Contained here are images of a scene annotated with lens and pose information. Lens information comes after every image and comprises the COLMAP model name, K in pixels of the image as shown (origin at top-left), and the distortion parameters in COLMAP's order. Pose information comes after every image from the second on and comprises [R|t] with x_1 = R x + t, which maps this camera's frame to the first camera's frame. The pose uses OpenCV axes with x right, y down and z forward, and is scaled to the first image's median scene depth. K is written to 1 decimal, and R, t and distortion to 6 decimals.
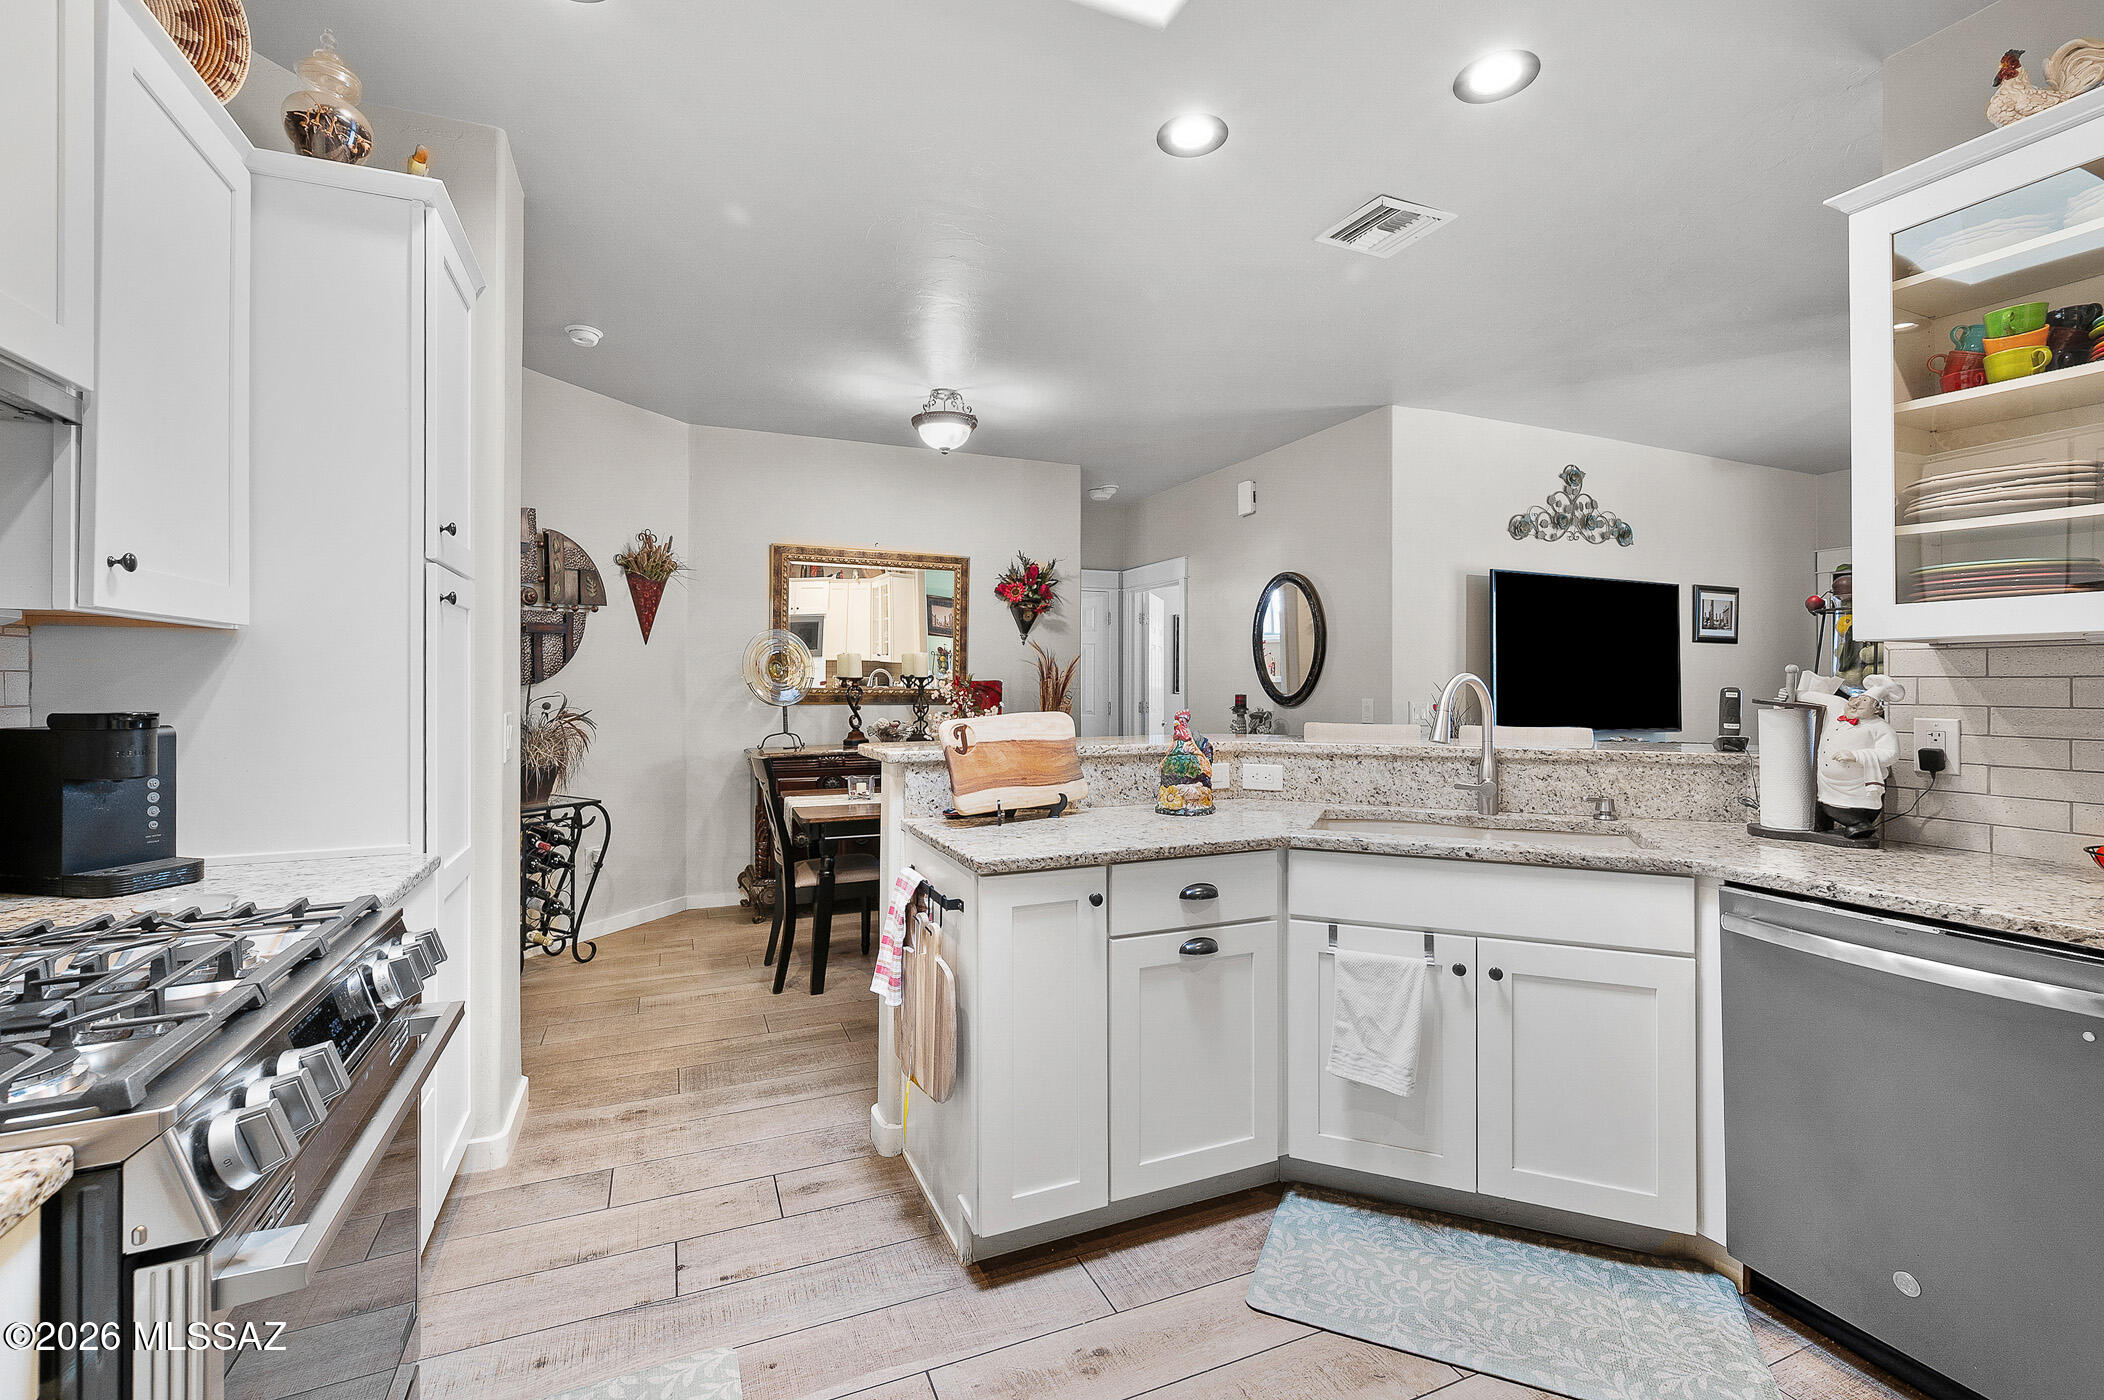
lens RADIAL K [[916.7, 0, 1069.1], [0, 916.7, 670.2], [0, 0, 1]] dist [-0.004185, 0.000481]
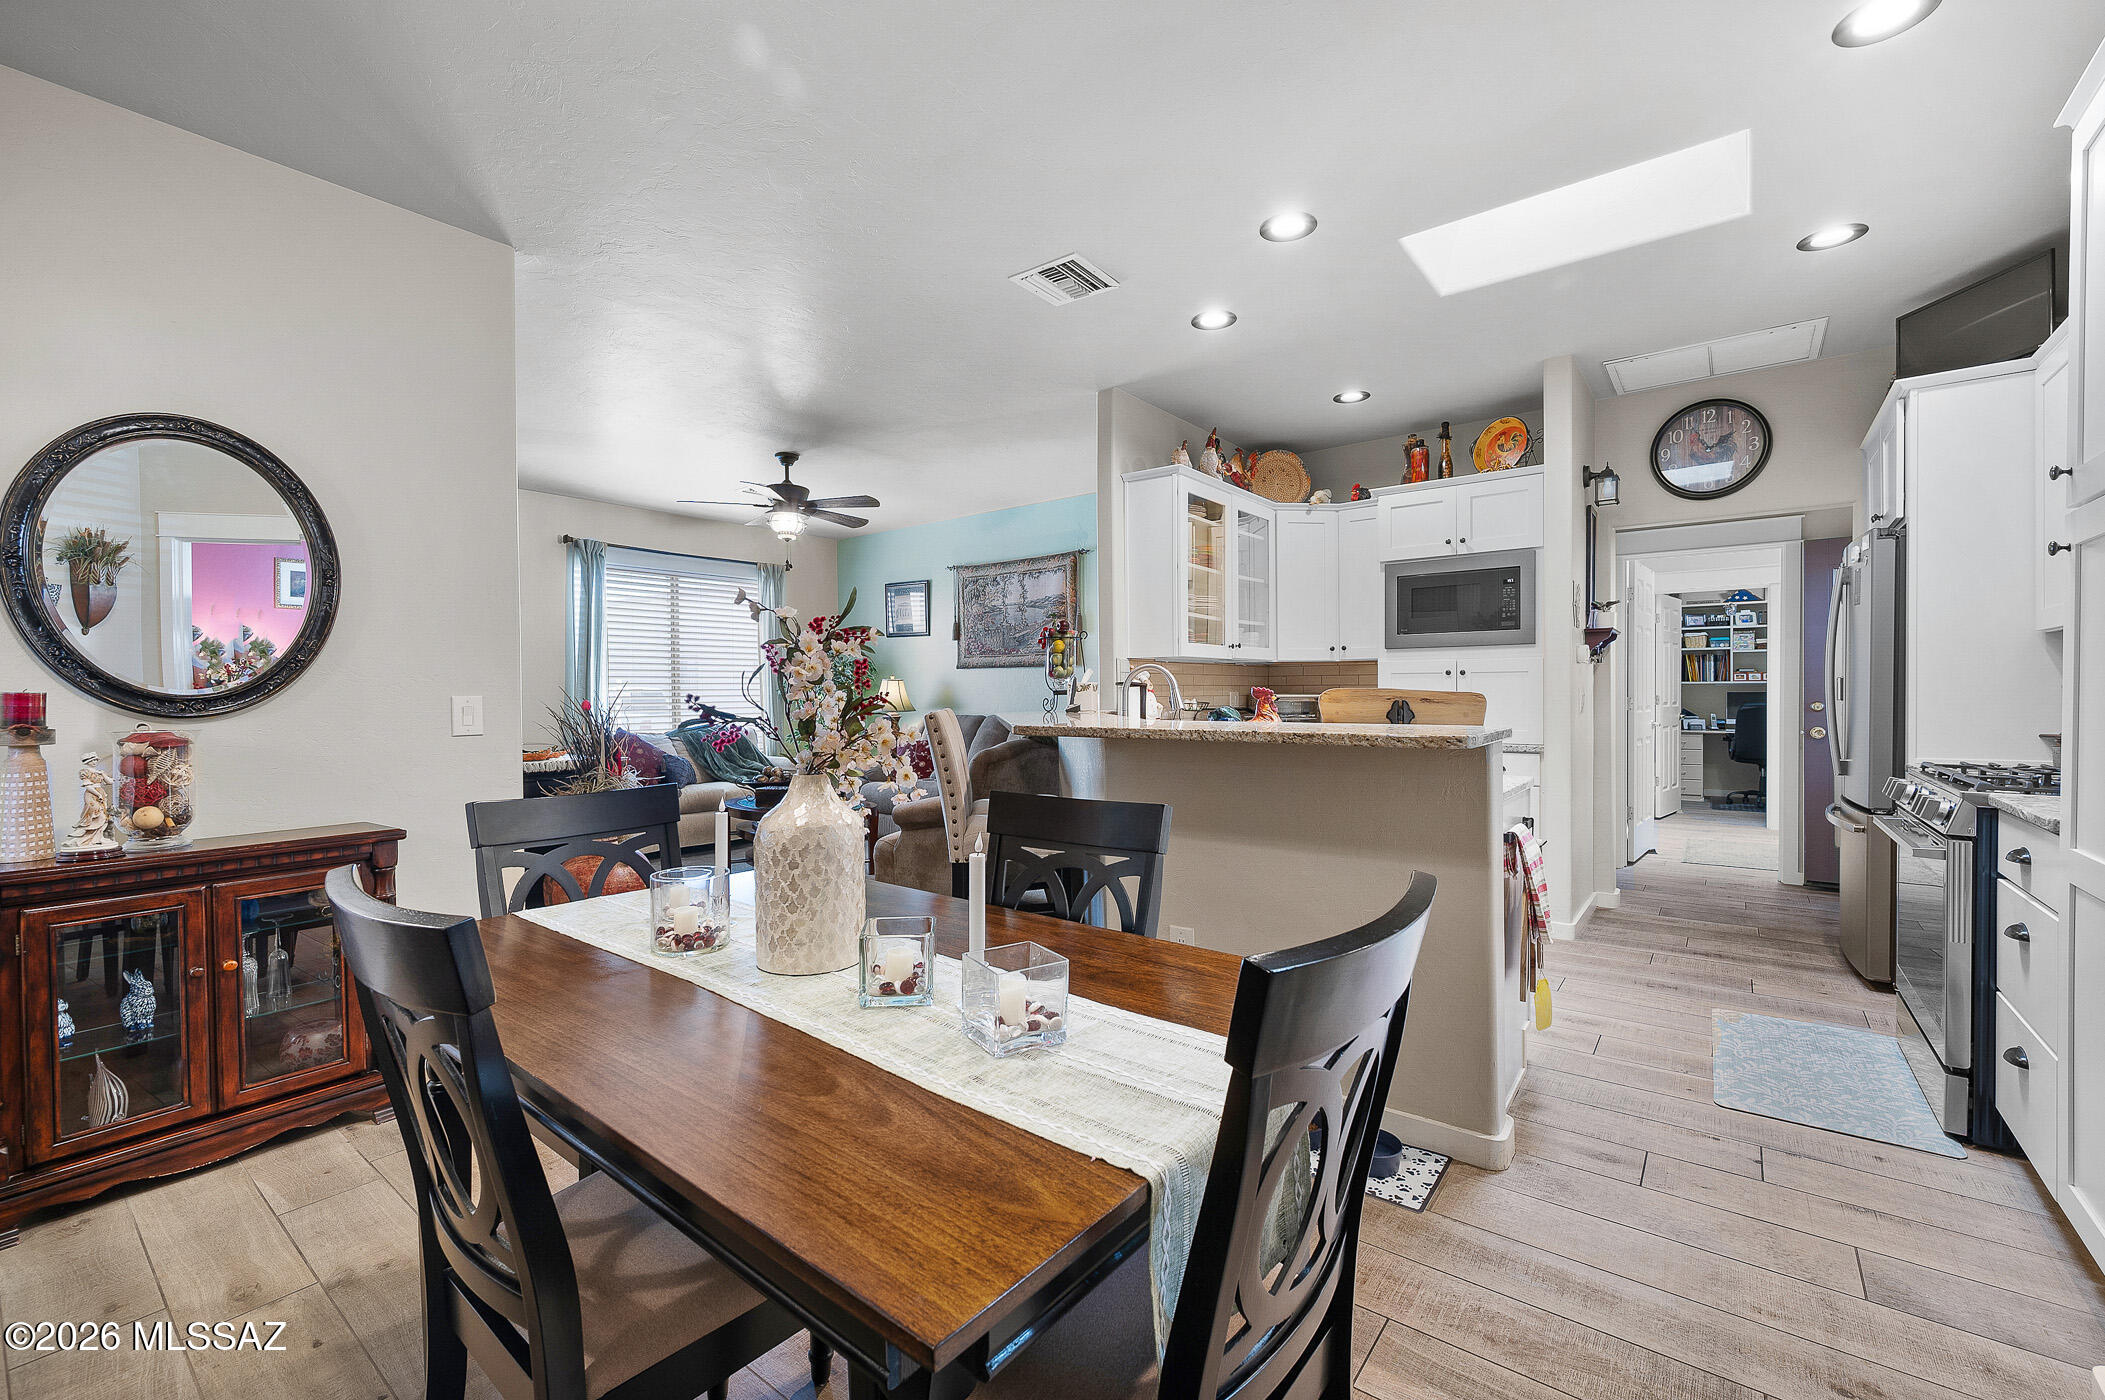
lens RADIAL K [[865.7, 0, 1105.9], [0, 865.7, 696.5], [0, 0, 1]] dist [0.001188, 0.000778]
pose [[-0.507647, 0.001311, 0.861564, -0.550326], [-0.000887, 0.999998, -0.002044, 0.042219], [-0.861565, -0.001802, -0.507645, 1.307763]]
